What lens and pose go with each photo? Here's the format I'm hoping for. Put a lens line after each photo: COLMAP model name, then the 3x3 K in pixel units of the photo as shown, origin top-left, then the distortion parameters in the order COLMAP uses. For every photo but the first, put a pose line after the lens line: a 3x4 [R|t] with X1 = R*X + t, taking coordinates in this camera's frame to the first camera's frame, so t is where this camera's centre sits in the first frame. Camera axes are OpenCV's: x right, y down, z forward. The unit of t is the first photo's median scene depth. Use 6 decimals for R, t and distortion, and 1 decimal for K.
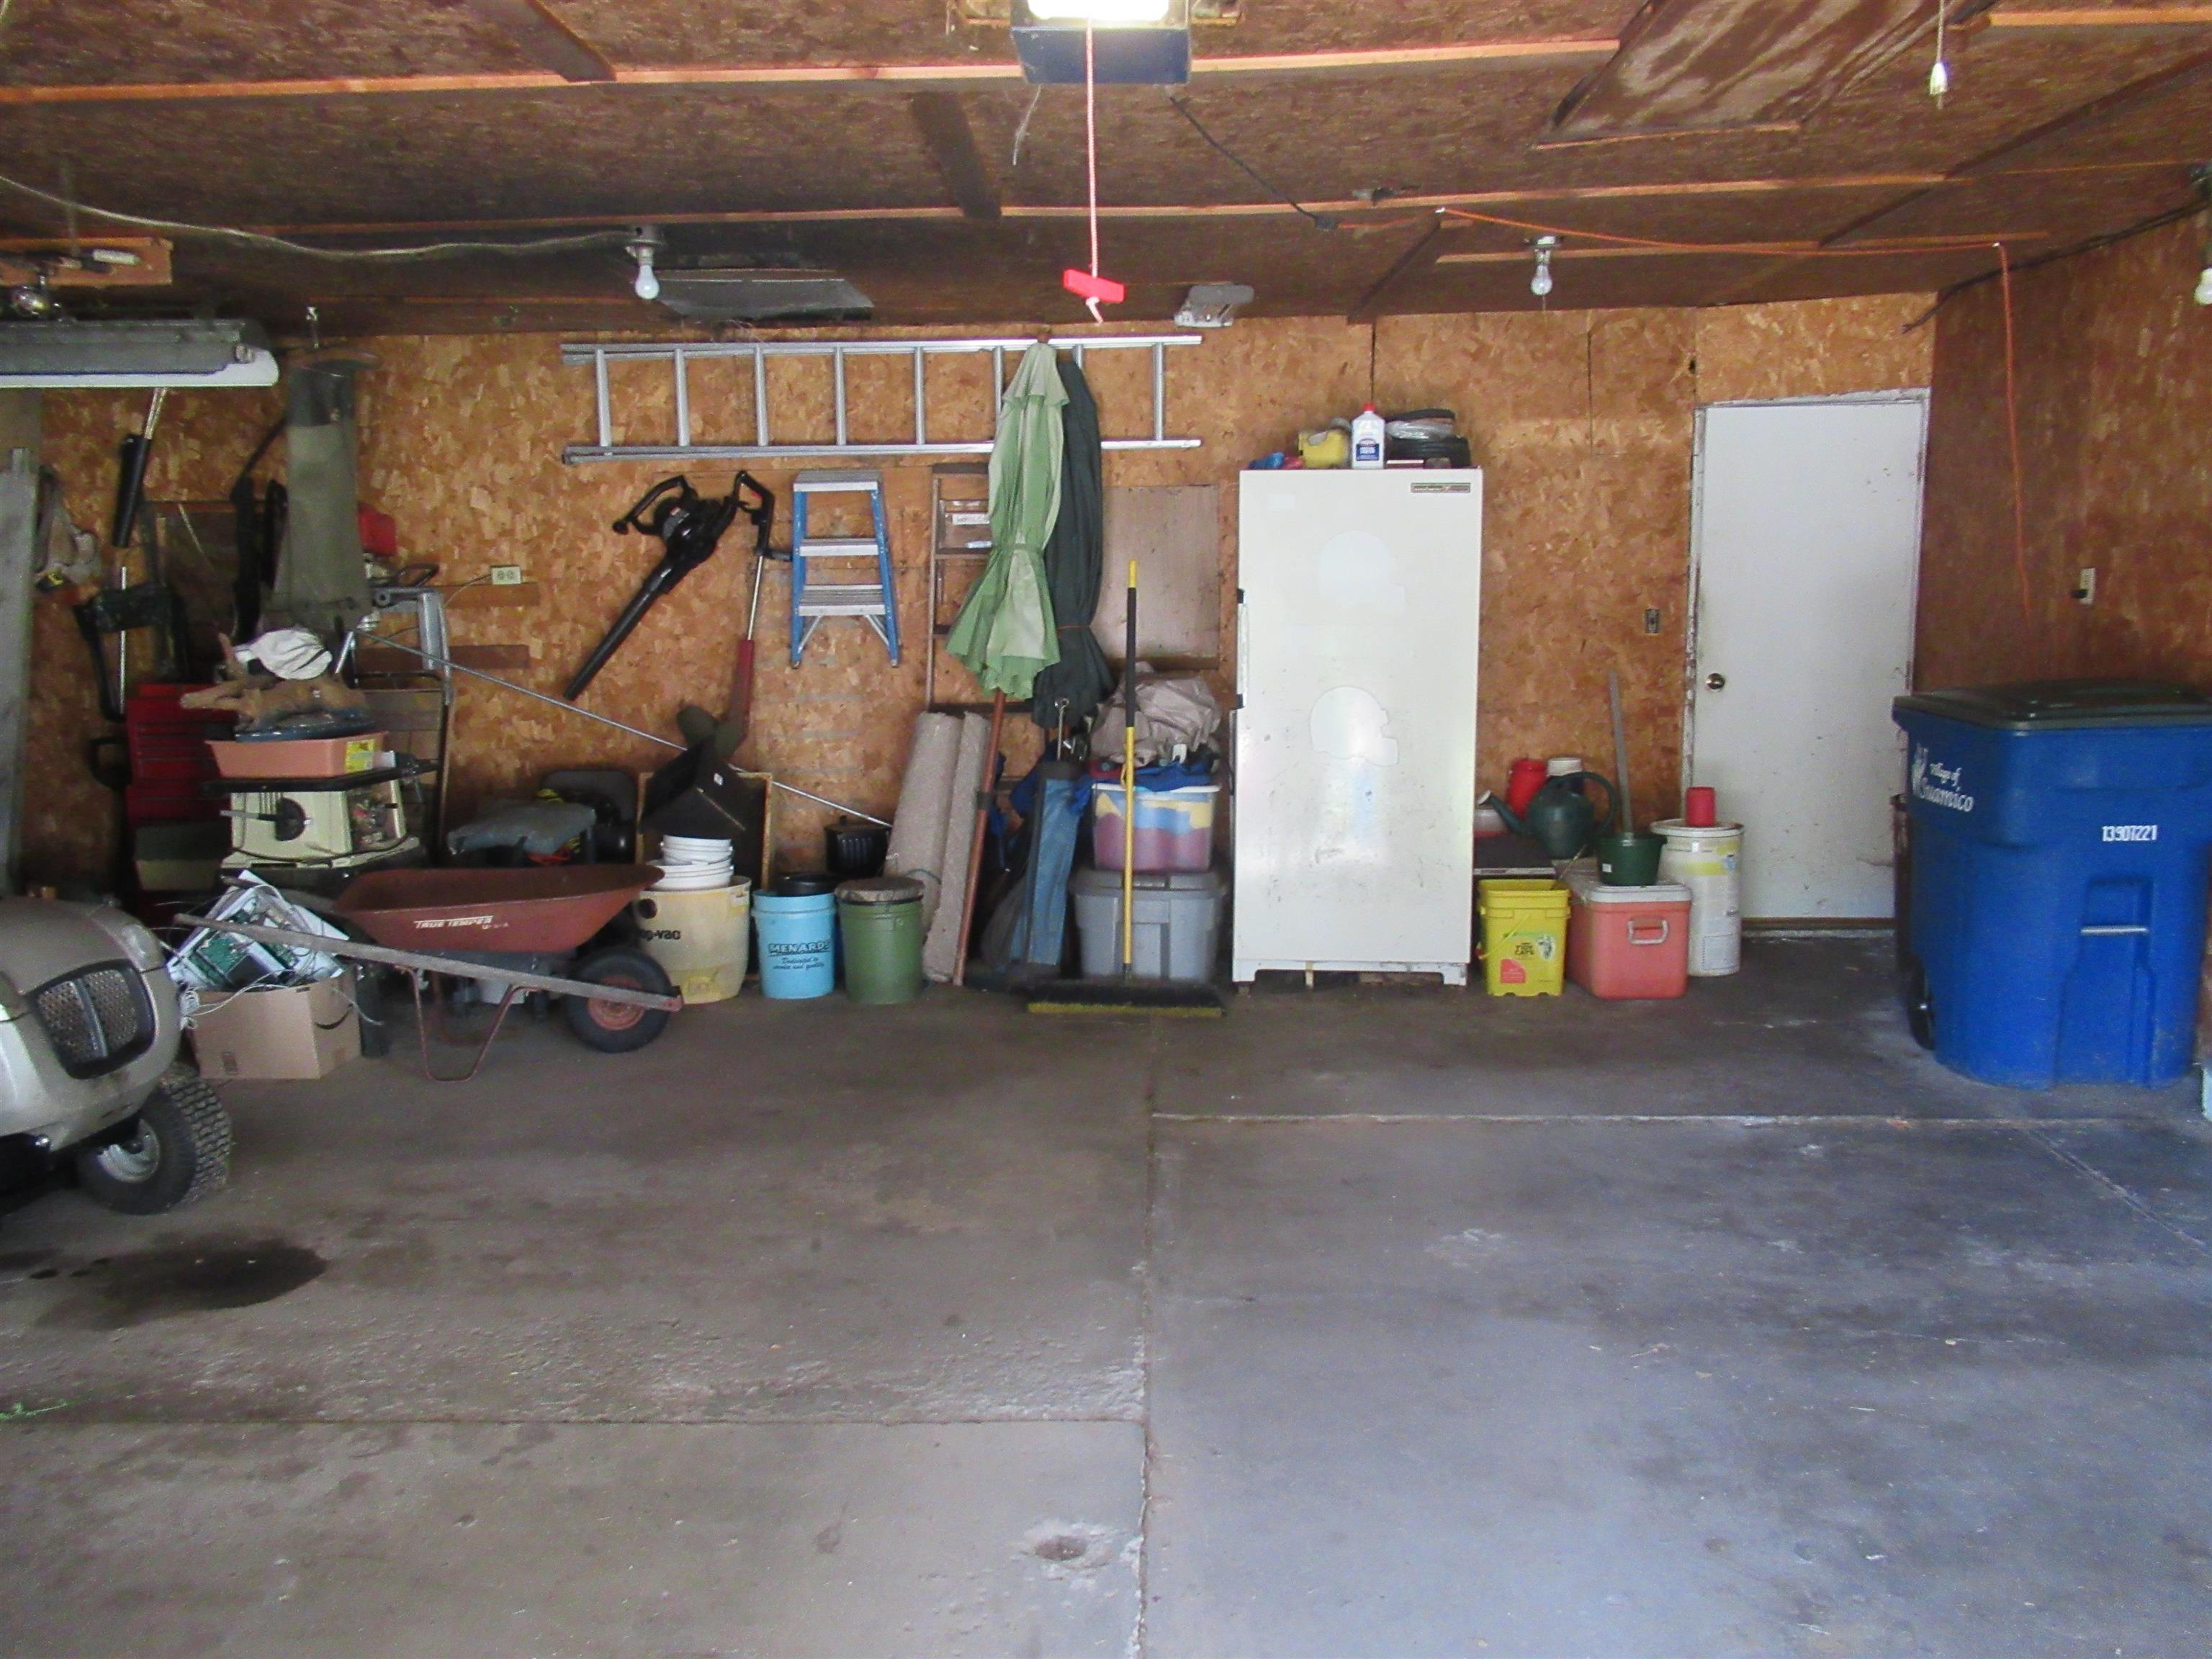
lens RADIAL K [[1639.9, 0, 1106.0], [0, 1639.9, 829.5], [0, 0, 1]] dist [-0.008991, -0.004390]
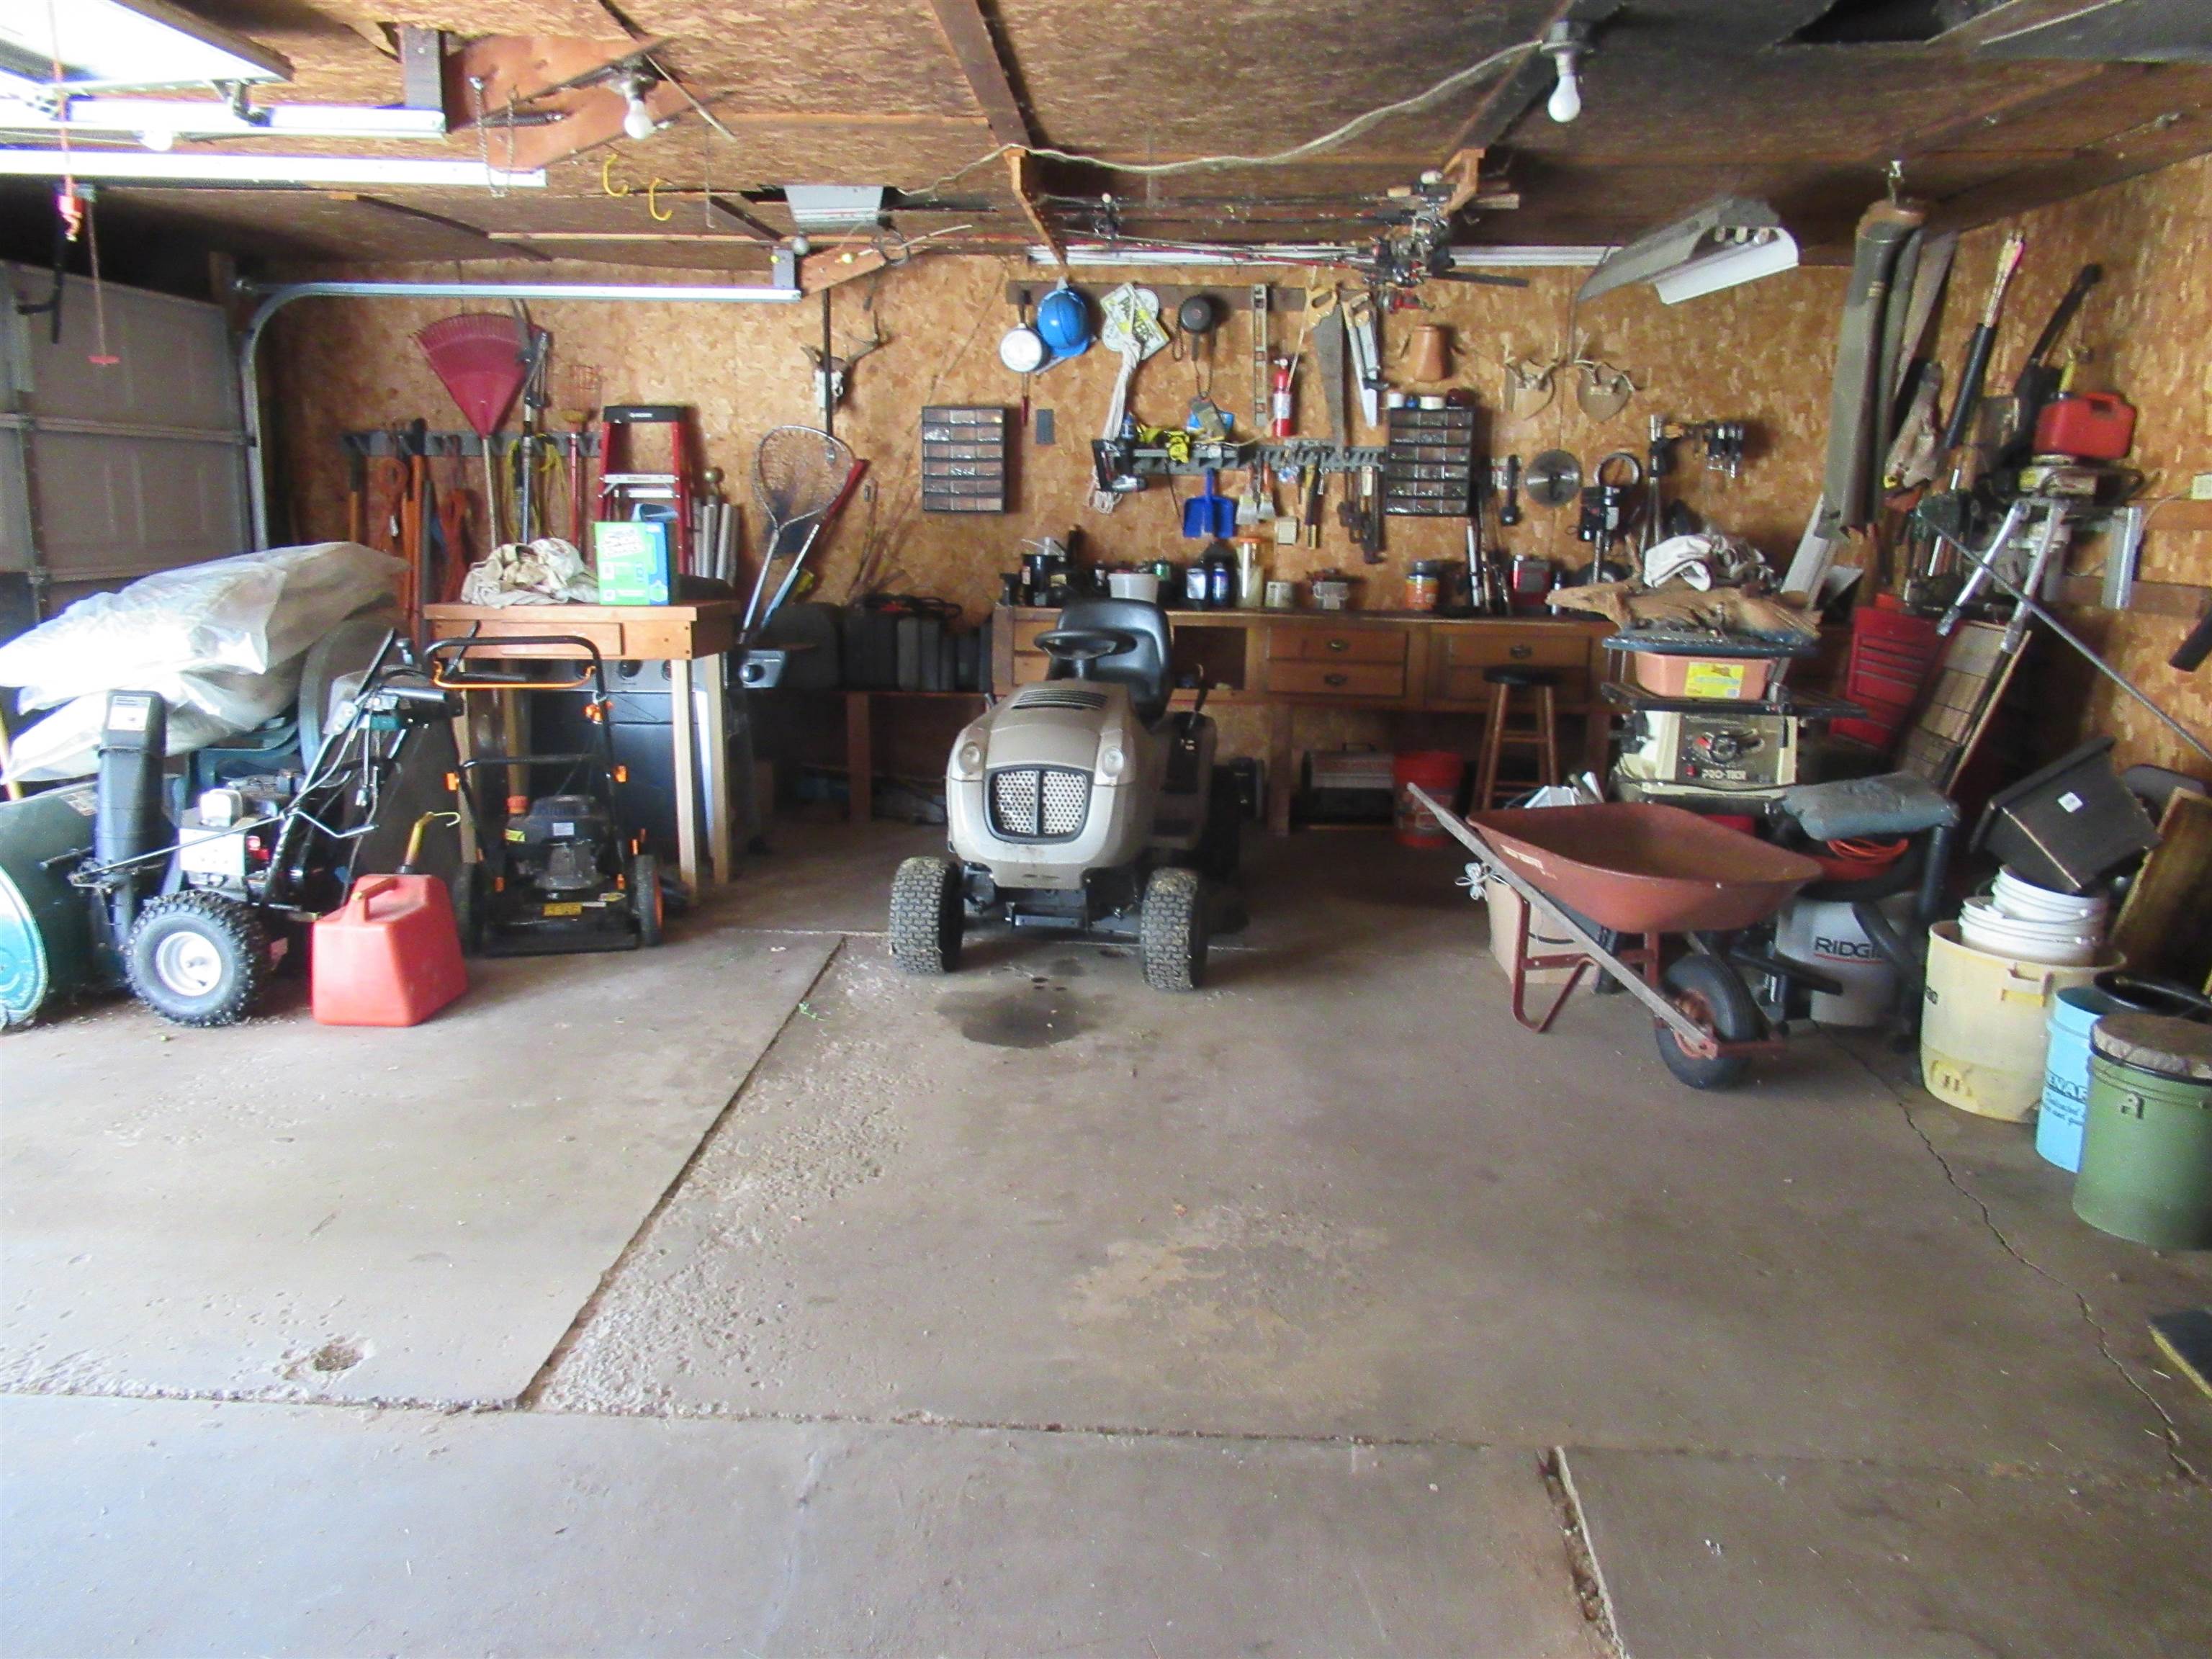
lens RADIAL K [[1639.9, 0, 1106.0], [0, 1639.9, 829.5], [0, 0, 1]] dist [-0.008991, -0.004390]
pose [[-0.014857, 0.217515, -0.975944, 0.621521], [-0.166846, 0.961828, 0.216909, -0.147606], [0.985871, 0.166054, 0.022002, 0.926032]]
